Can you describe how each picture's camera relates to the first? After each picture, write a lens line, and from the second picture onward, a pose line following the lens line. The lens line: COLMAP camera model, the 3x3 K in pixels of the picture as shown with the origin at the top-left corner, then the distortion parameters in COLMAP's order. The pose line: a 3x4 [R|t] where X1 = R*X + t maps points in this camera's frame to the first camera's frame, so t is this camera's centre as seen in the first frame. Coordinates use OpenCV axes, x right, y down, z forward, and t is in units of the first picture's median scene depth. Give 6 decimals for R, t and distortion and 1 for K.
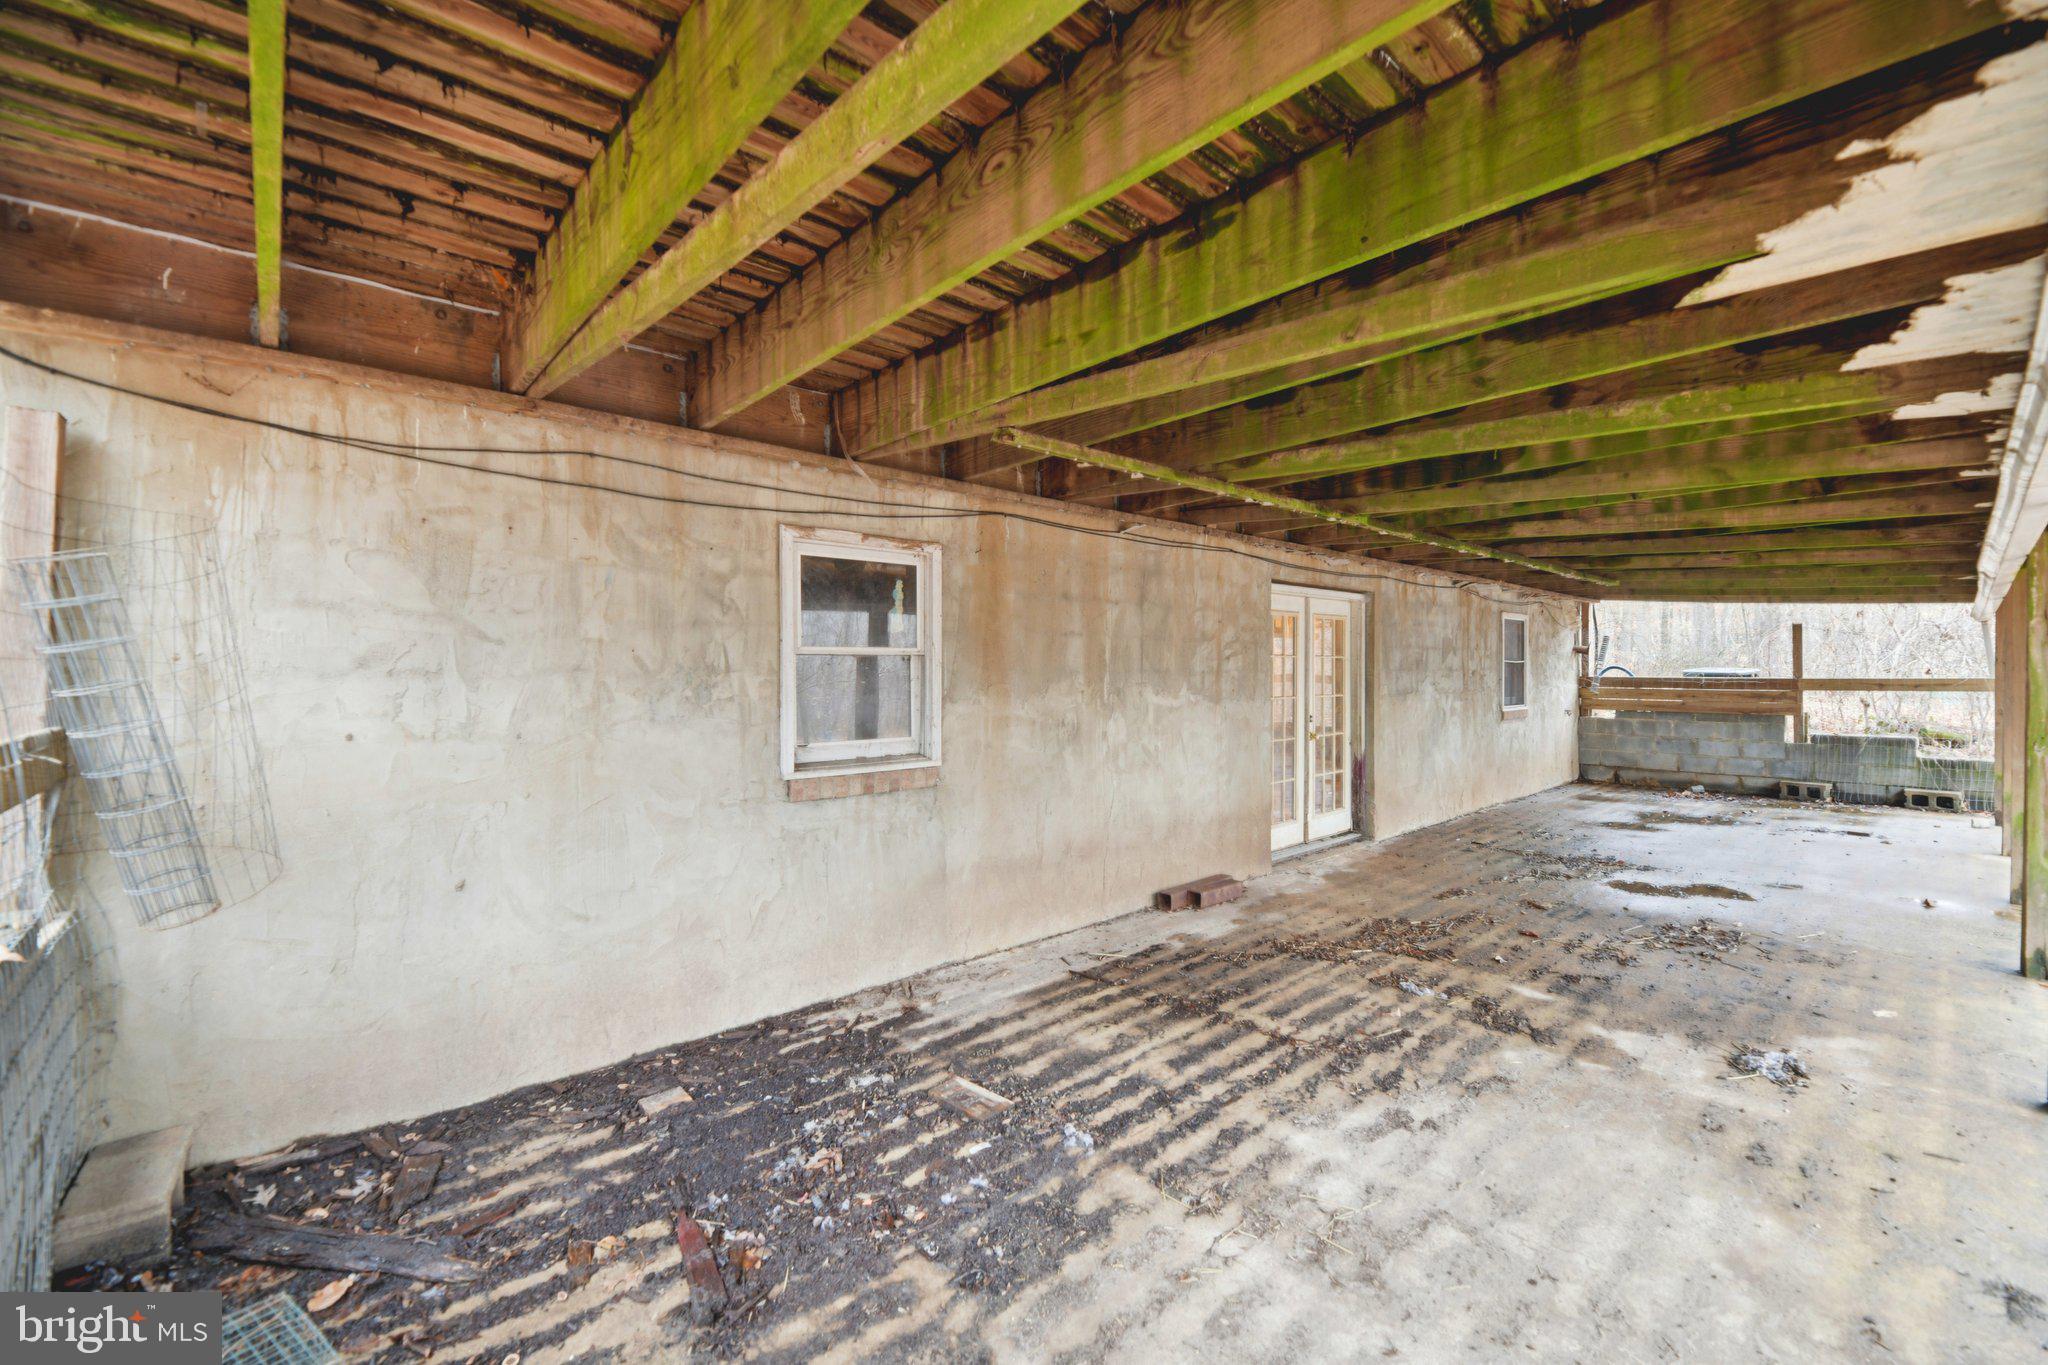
lens RADIAL K [[834.3, 0, 1032.8], [0, 834.3, 661.1], [0, 0, 1]] dist [-0.000528, -0.000177]
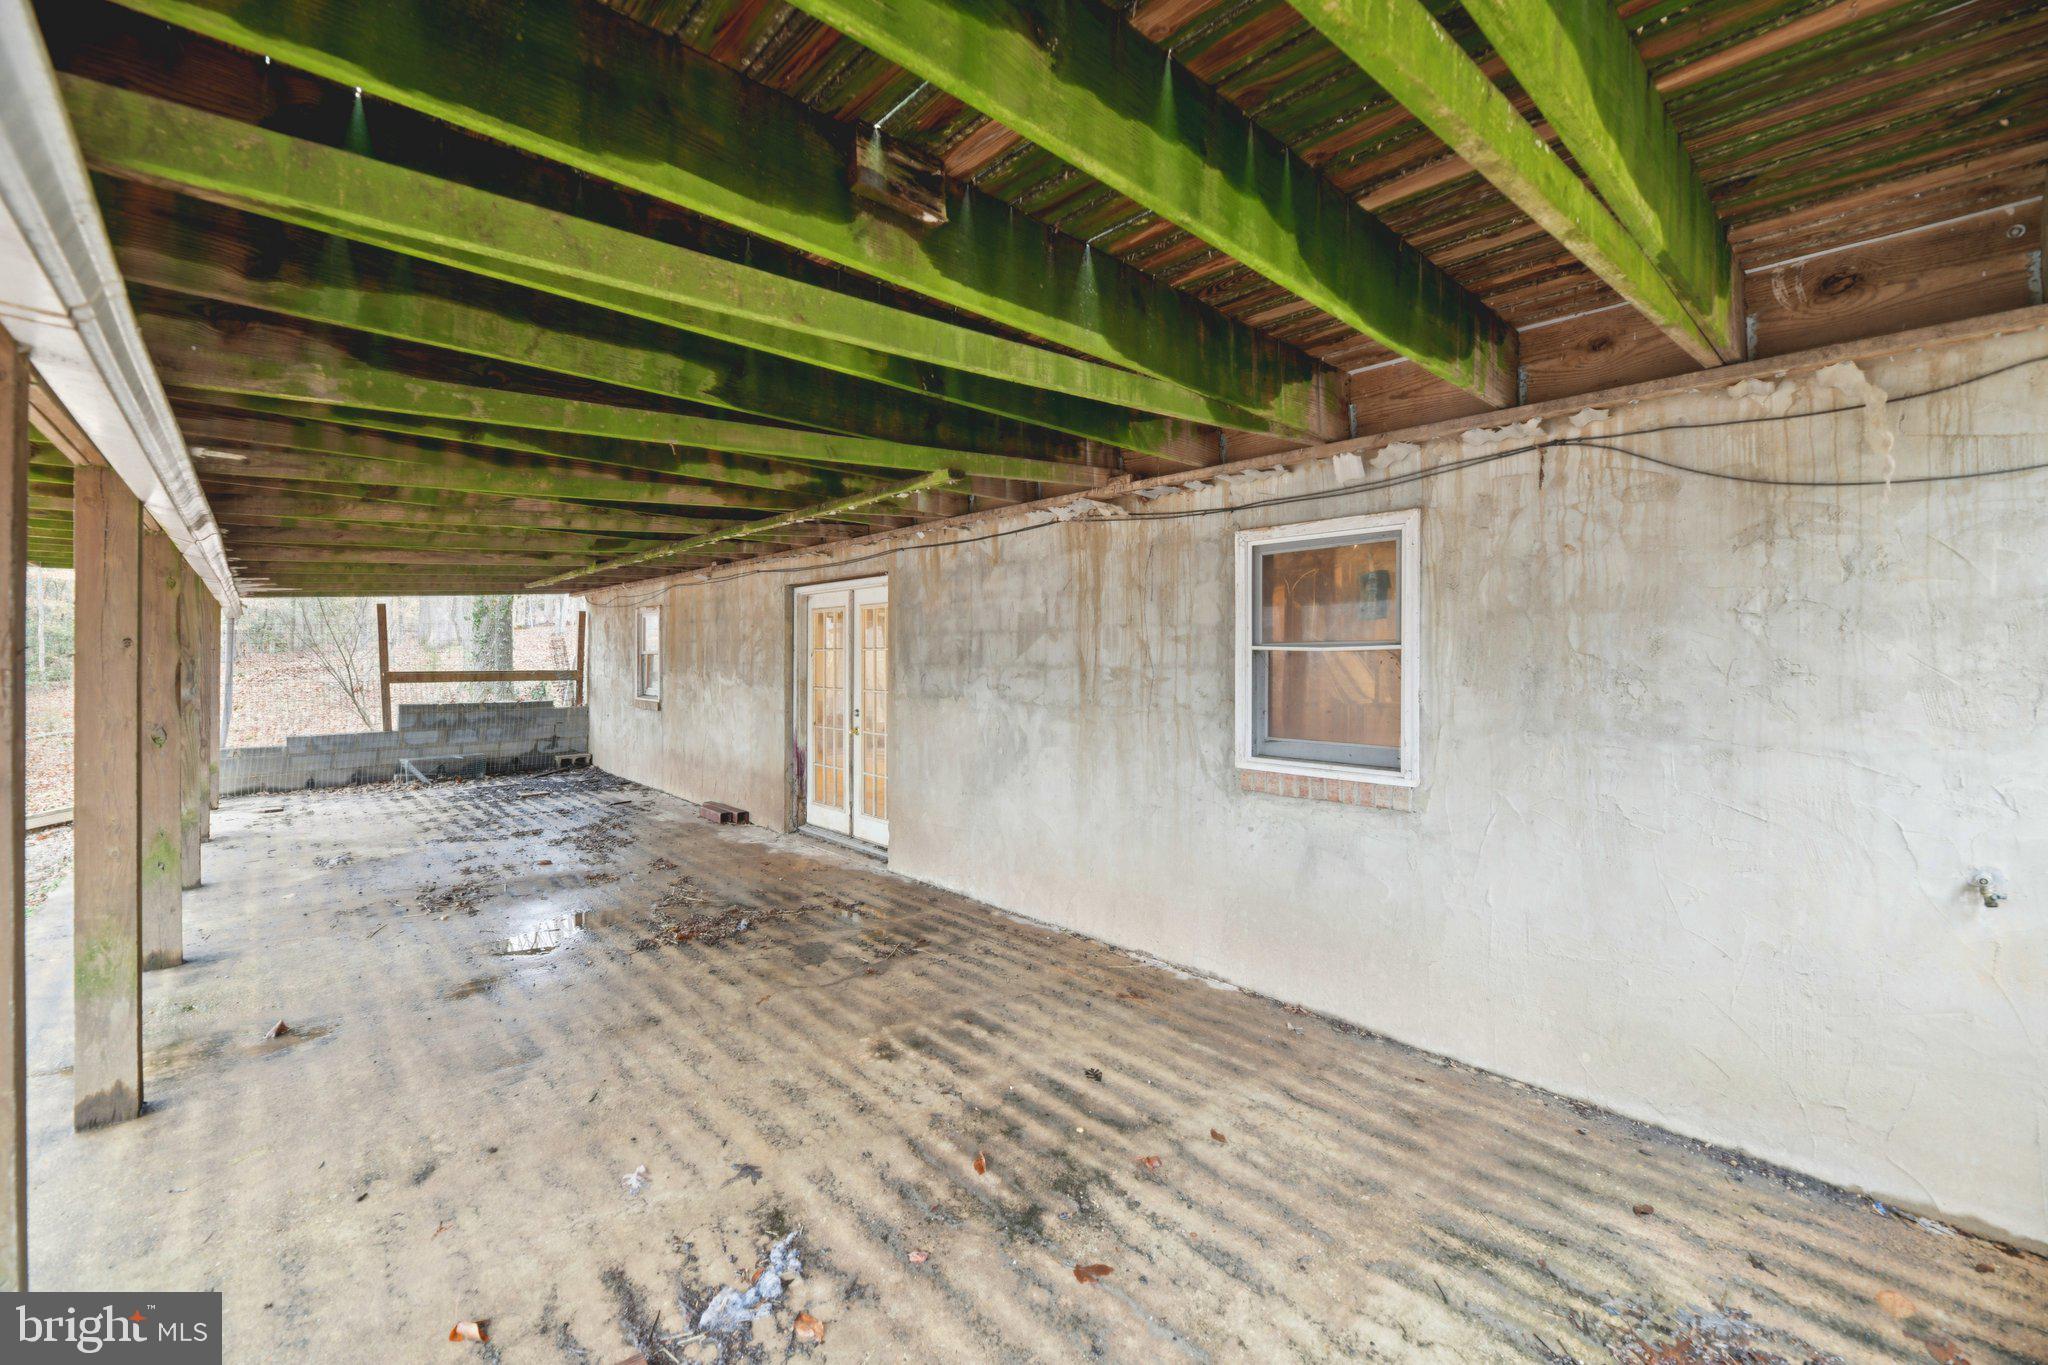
lens RADIAL K [[834.3, 0, 1032.8], [0, 834.3, 661.1], [0, 0, 1]] dist [-0.000528, -0.000177]
pose [[0.020374, 0.003963, -0.999785, 1.316175], [0.005298, 0.999978, 0.004072, 0.005620], [0.999778, -0.005380, 0.020352, 1.189681]]
